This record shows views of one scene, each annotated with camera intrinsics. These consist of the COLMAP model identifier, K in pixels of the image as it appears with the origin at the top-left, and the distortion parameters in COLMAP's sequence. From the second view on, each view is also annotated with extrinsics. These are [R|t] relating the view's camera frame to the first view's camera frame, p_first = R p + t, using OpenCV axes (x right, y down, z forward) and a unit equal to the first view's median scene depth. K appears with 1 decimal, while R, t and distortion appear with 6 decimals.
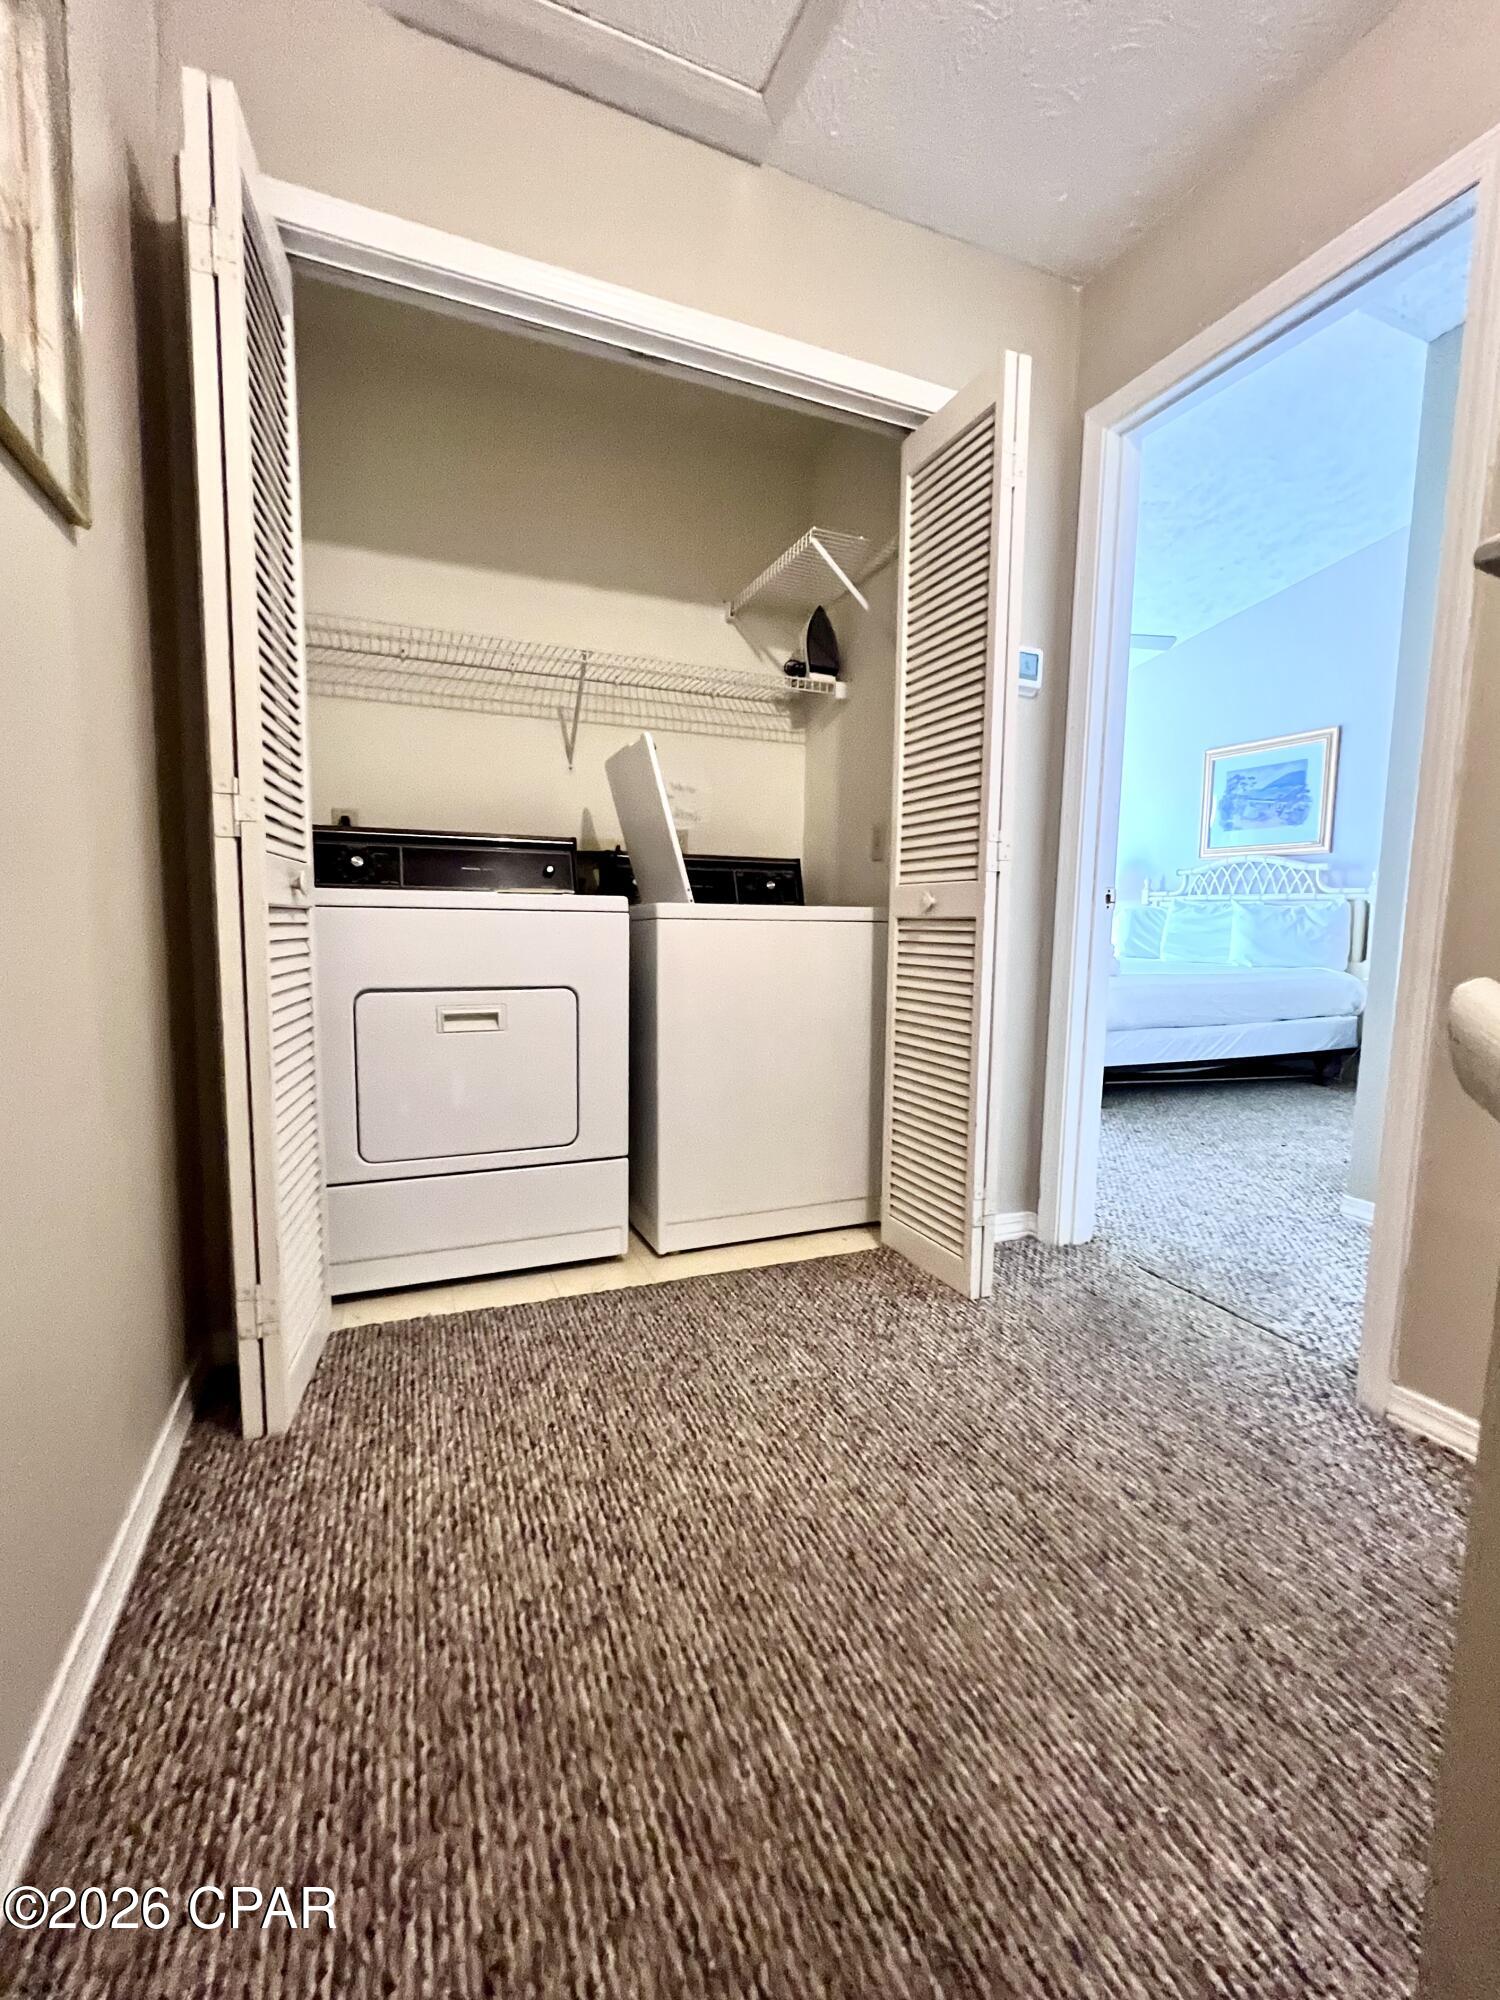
lens RADIAL K [[872.6, 0, 742.4], [0, 872.6, 1000.4], [0, 0, 1]] dist [-0.001569, 0.000522]
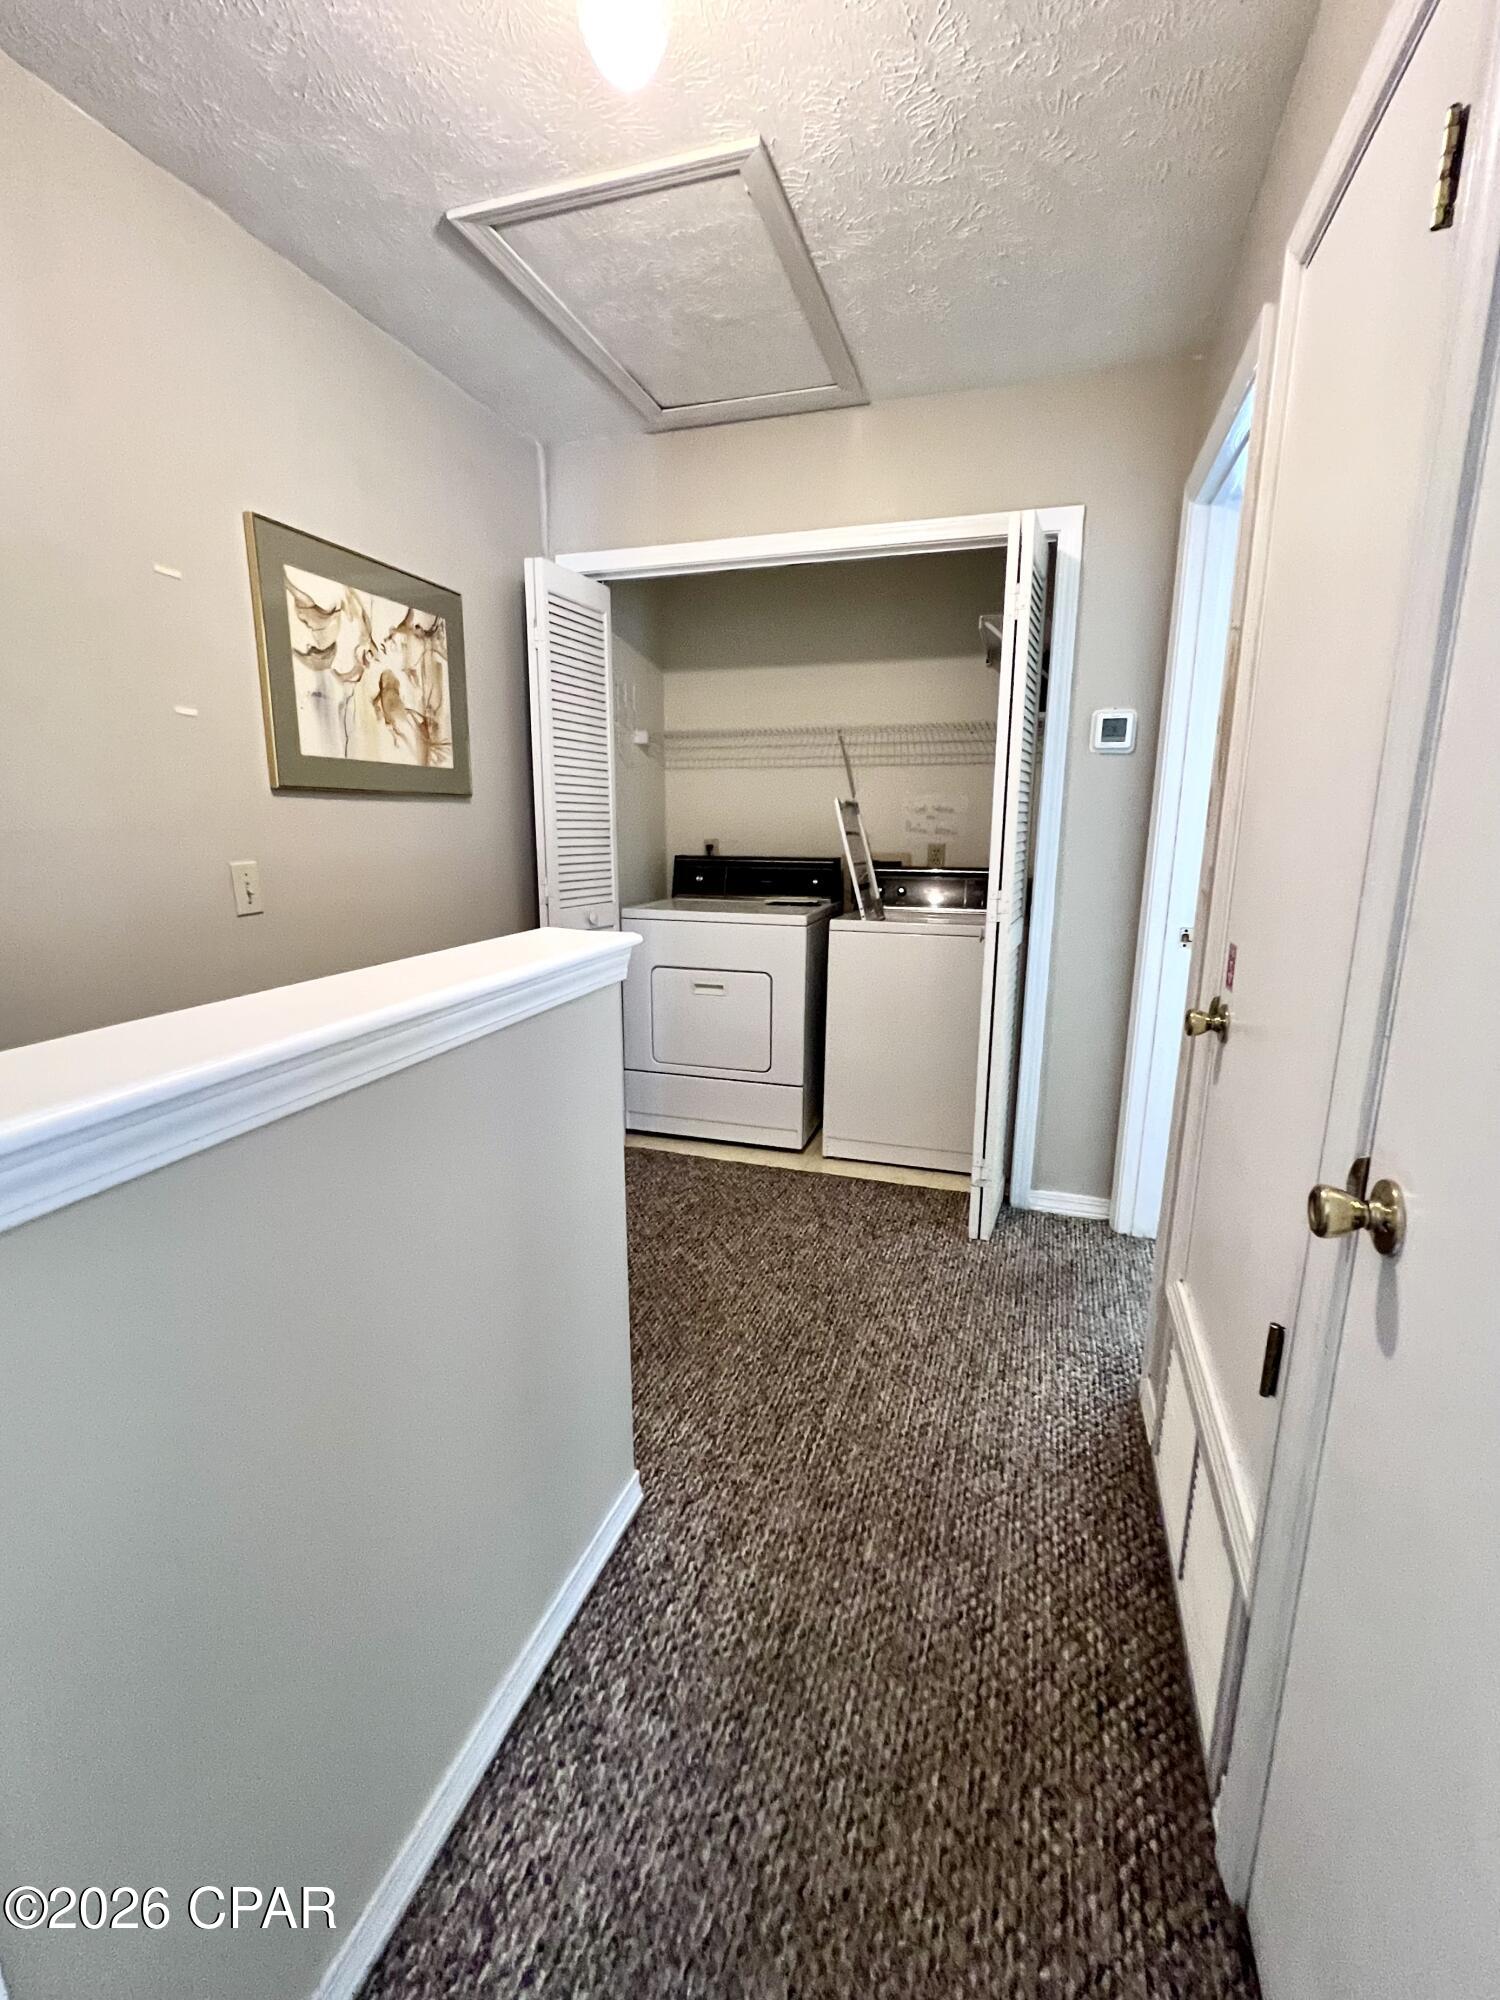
lens RADIAL K [[889.8, 0, 728.0], [0, 889.8, 1004.2], [0, 0, 1]] dist [0.000403, 0.000075]
pose [[0.739478, 0.123927, -0.661676, 0.850092], [-0.054692, 0.990720, 0.124431, -0.161937], [0.670956, -0.055825, 0.739393, -0.236930]]
